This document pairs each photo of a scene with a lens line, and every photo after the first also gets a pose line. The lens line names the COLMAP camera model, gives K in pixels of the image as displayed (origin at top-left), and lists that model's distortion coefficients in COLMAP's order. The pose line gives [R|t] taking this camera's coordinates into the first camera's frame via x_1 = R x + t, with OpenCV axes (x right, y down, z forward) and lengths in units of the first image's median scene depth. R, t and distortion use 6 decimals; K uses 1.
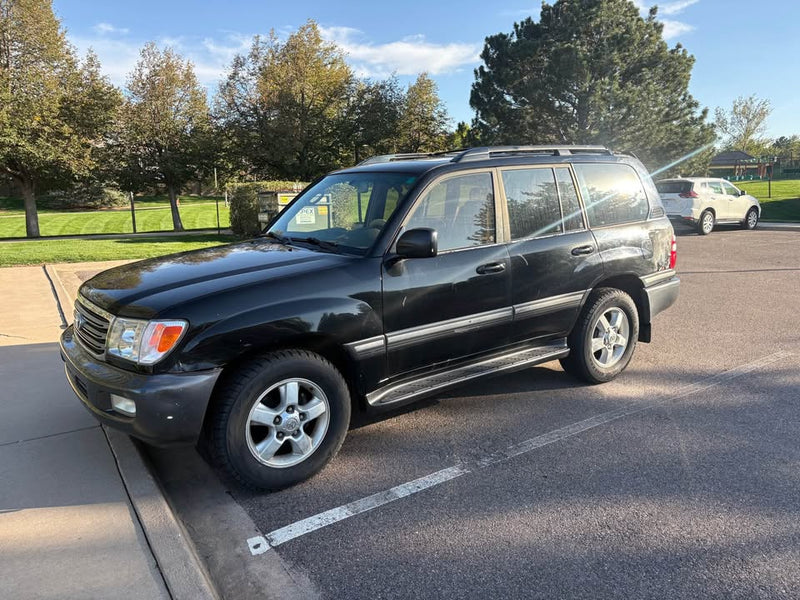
lens RADIAL K [[611.3, 0, 401.6], [0, 611.3, 295.7], [0, 0, 1]] dist [0.041323, -0.039976]
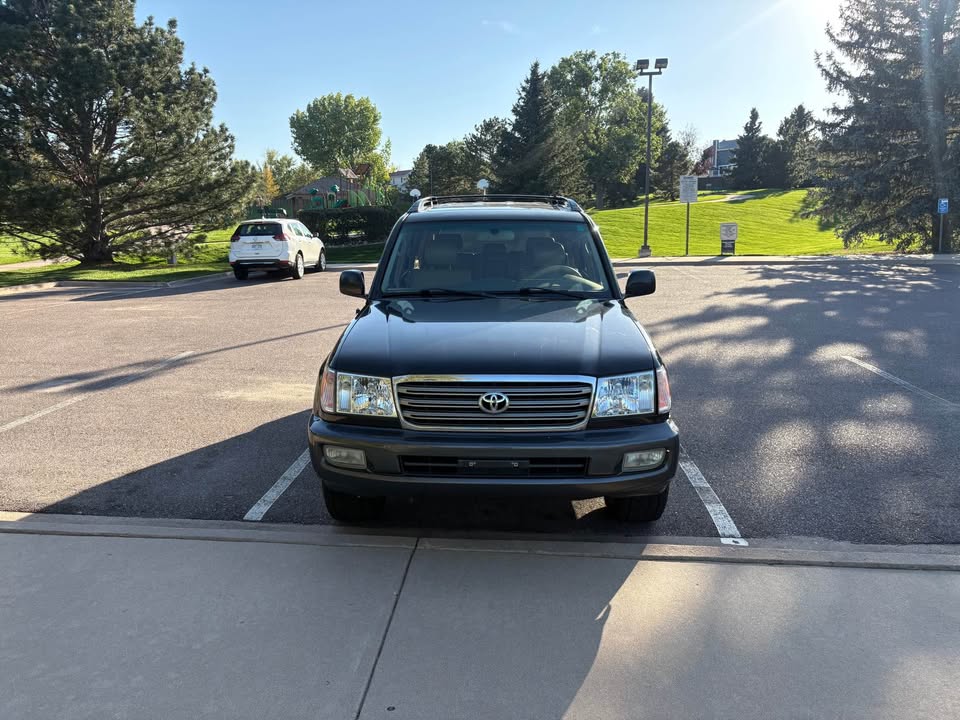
lens RADIAL K [[733.6, 0, 474.4], [0, 733.6, 357.7], [0, 0, 1]] dist [0.041323, -0.039976]
pose [[0.600355, -0.142786, 0.786884, -0.267857], [0.141734, 0.987353, 0.071026, -0.018953], [-0.787074, 0.068888, 0.613000, 0.084073]]
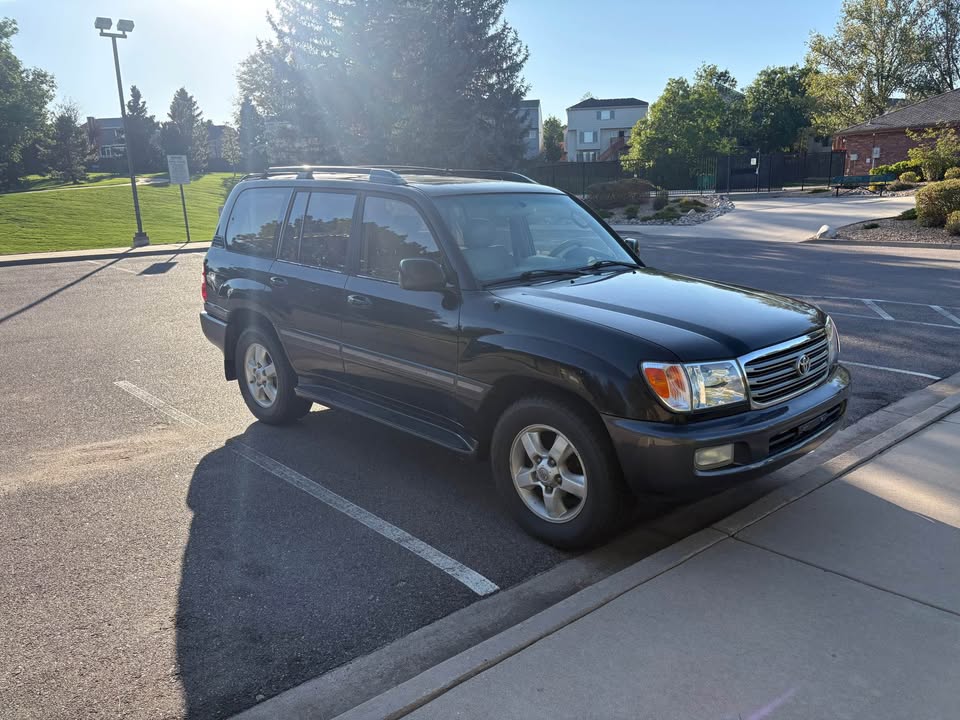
lens RADIAL K [[733.6, 0, 485.7], [0, 733.6, 366.0], [0, 0, 1]] dist [0.041323, -0.039976]
pose [[-0.167556, -0.210210, 0.963191, -0.293429], [0.194421, 0.950771, 0.241321, -0.059191], [-0.966502, 0.227699, -0.118438, 0.316812]]
